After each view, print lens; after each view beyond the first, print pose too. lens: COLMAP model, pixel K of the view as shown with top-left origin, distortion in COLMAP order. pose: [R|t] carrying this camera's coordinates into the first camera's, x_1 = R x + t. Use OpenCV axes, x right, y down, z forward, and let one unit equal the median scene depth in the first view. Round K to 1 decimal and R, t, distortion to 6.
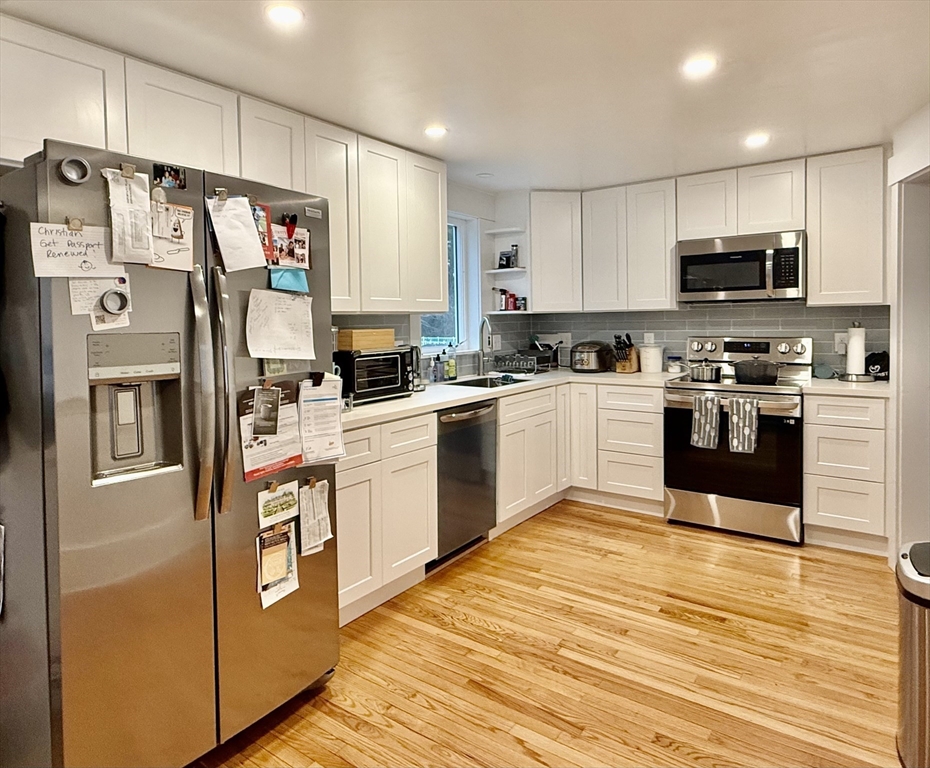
lens RADIAL K [[595.5, 0, 435.2], [0, 595.5, 335.3], [0, 0, 1]] dist [0.001576, -0.002776]
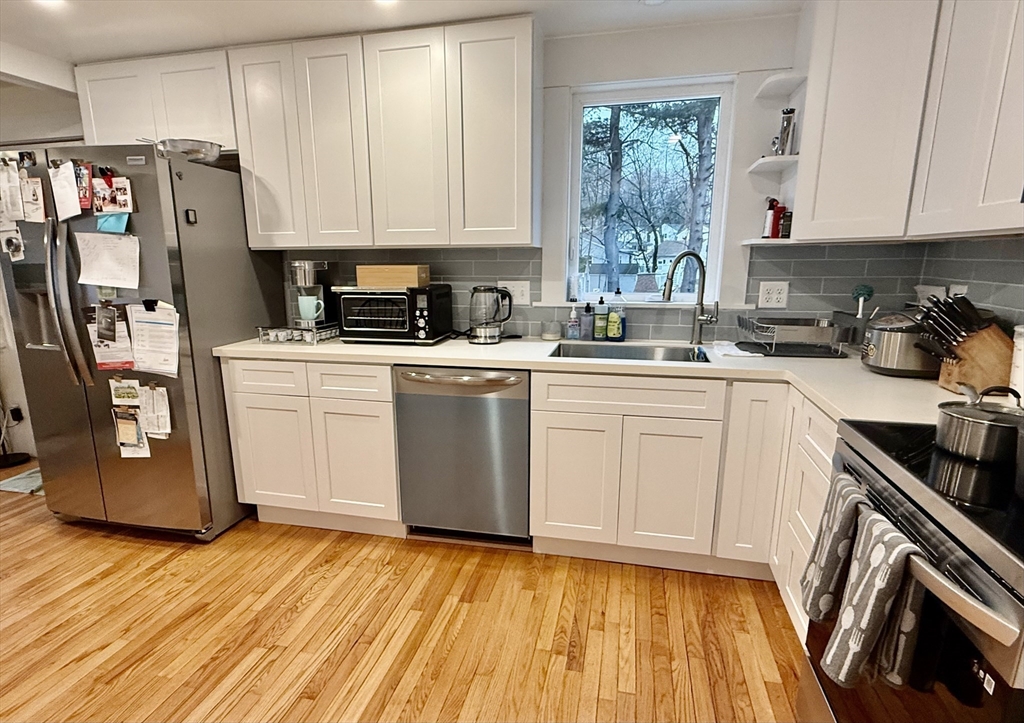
lens RADIAL K [[558.9, 0, 495.0], [0, 558.9, 391.5], [0, 0, 1]] dist [0.003034, -0.002288]
pose [[0.399771, 0.229517, -0.887415, 1.183263], [-0.024000, 0.970432, 0.240177, -0.049787], [0.916301, -0.074717, 0.393459, 1.220735]]
